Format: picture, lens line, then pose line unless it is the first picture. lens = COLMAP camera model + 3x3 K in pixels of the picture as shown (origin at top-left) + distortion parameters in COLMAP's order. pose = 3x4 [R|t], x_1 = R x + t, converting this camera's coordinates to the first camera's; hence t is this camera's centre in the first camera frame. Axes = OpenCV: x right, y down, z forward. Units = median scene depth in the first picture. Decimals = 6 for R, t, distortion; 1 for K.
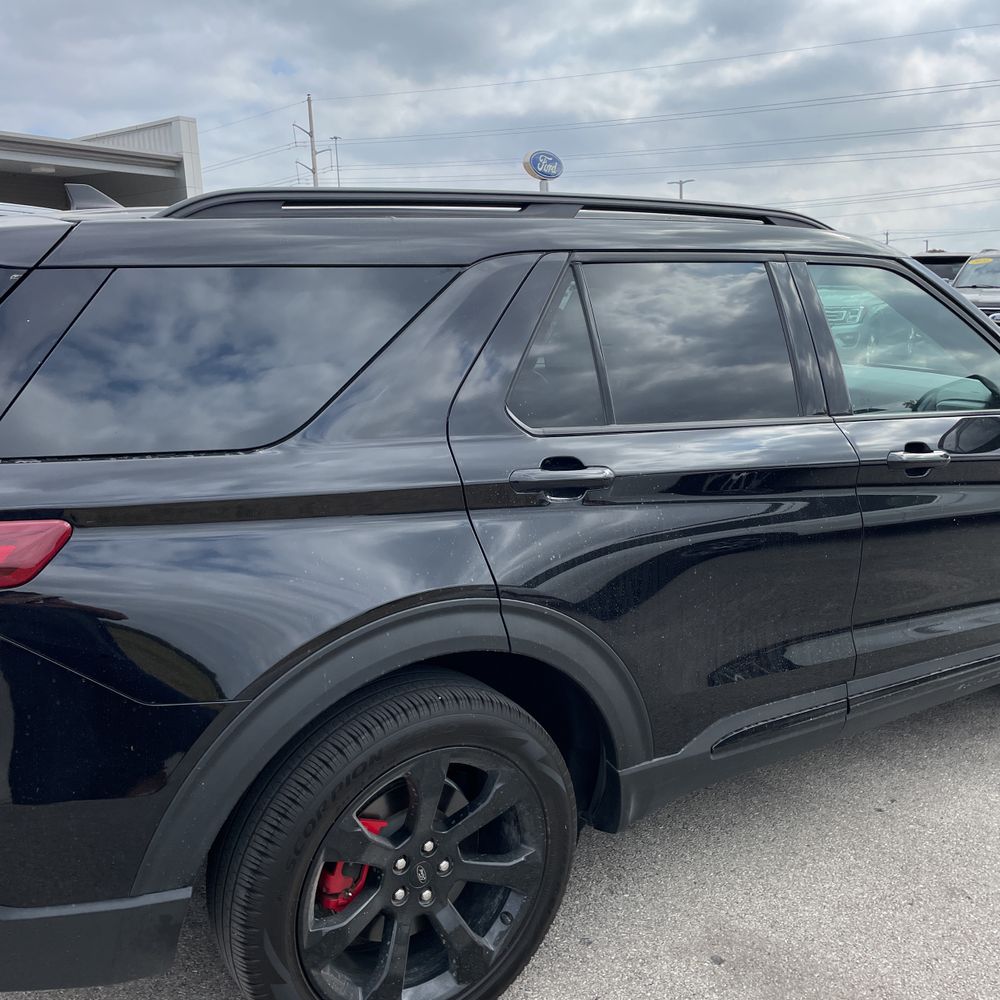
lens RADIAL K [[1004.1, 0, 504.7], [0, 1004.1, 489.5], [0, 0, 1]] dist [0.099832, -0.134404]
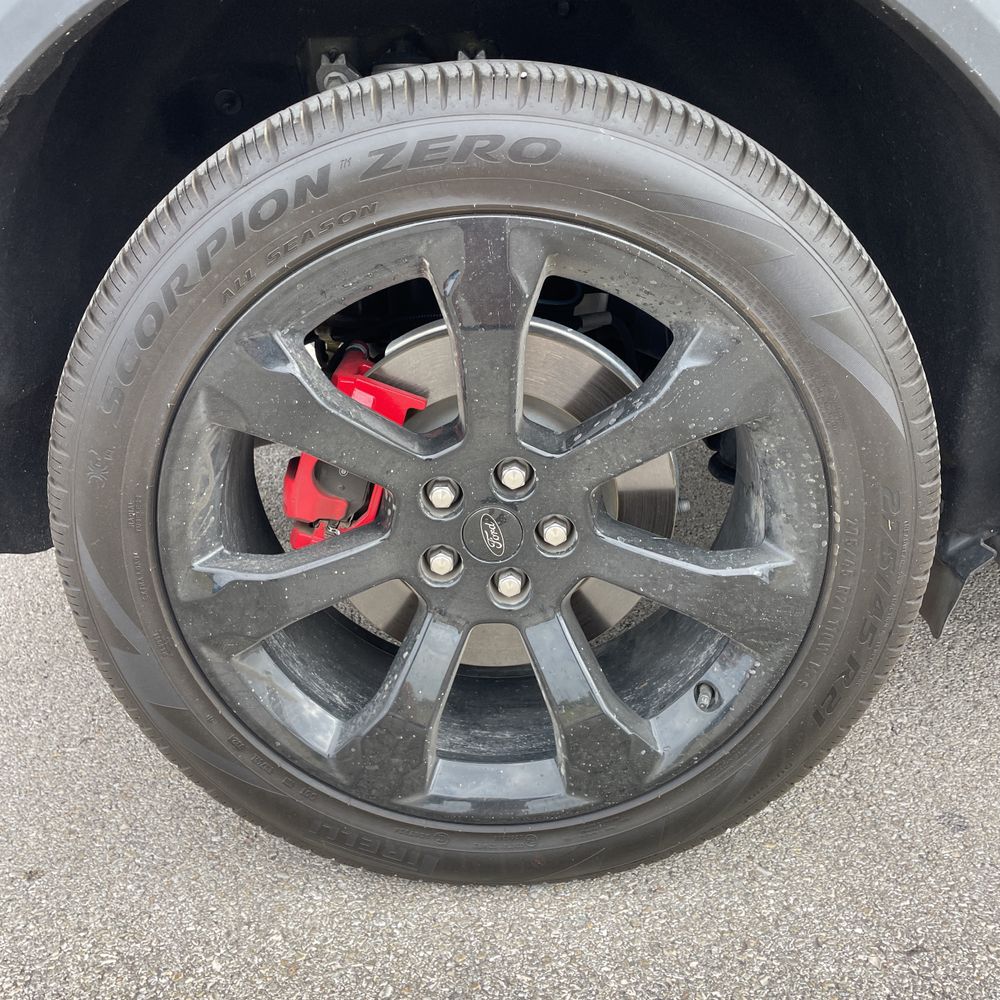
lens RADIAL K [[1004.1, 0, 504.7], [0, 1004.1, 489.5], [0, 0, 1]] dist [0.099832, -0.134404]
pose [[0.818876, 0.182207, -0.544282, 0.148077], [-0.076035, 0.974354, 0.211786, 0.254928], [0.568912, -0.132042, 0.811729, 0.623105]]
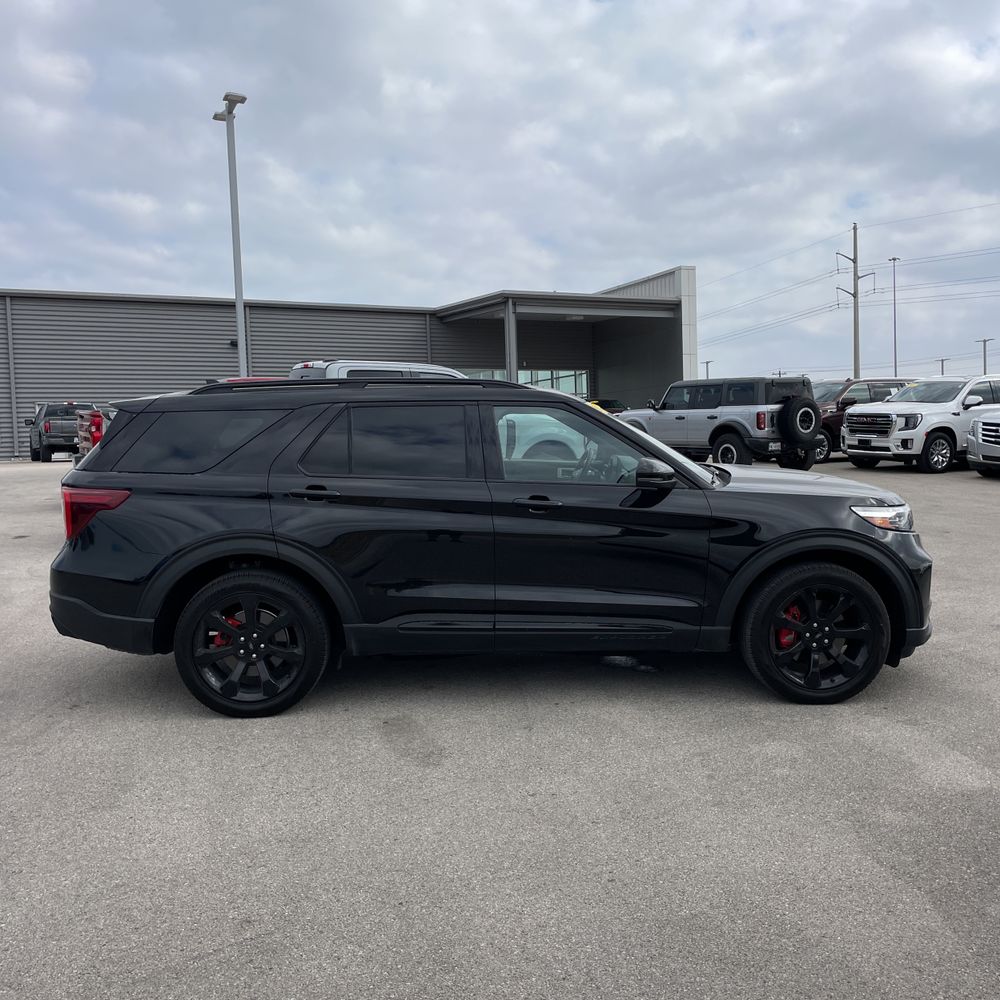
lens RADIAL K [[1001.6, 0, 504.9], [0, 1001.6, 495.6], [0, 0, 1]] dist [0.097664, -0.126933]
pose [[0.861004, 0.036726, -0.507270, 1.650699], [-0.092736, 0.992006, -0.085582, 0.155656], [0.500072, 0.120729, 0.857527, -0.850137]]
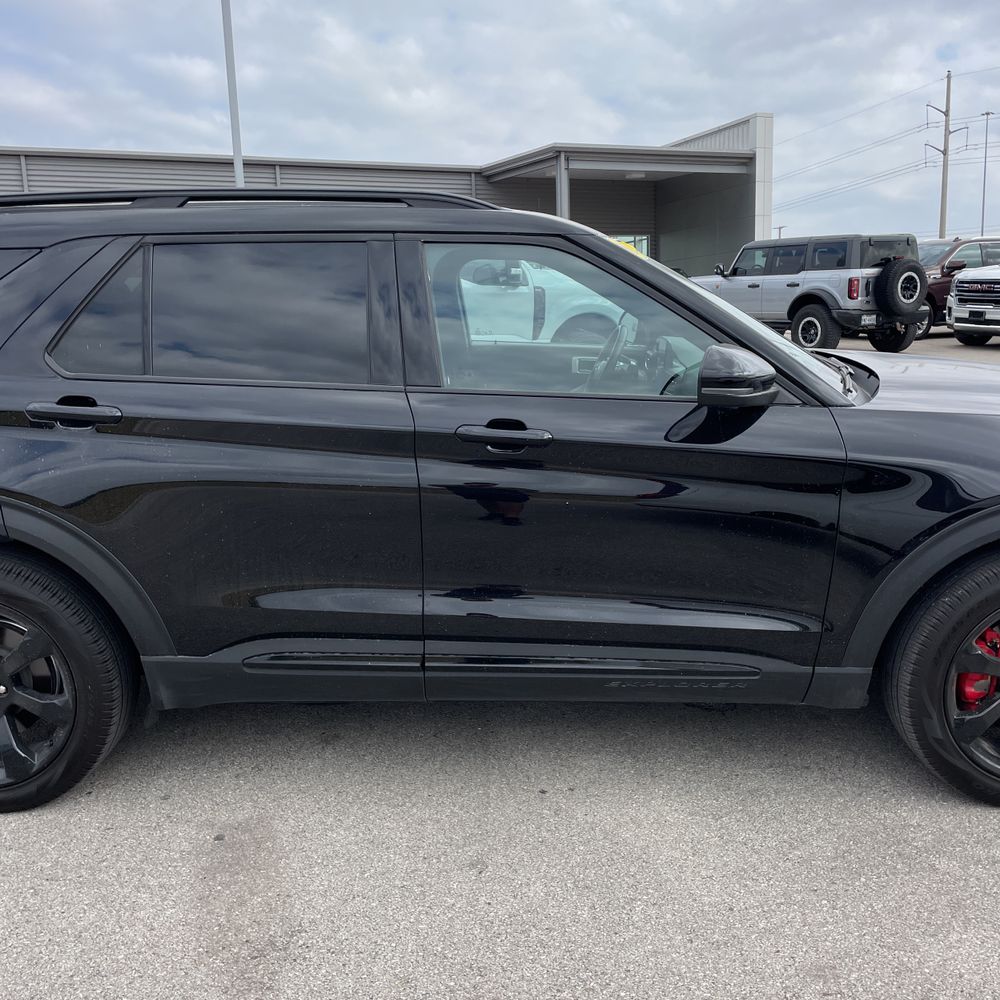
lens RADIAL K [[1001.6, 0, 504.9], [0, 1001.6, 495.6], [0, 0, 1]] dist [0.097664, -0.126933]
pose [[0.829991, 0.107663, -0.547287, 1.190521], [-0.100838, 0.993990, 0.042613, -0.016019], [0.548586, 0.019819, 0.835859, 0.212223]]
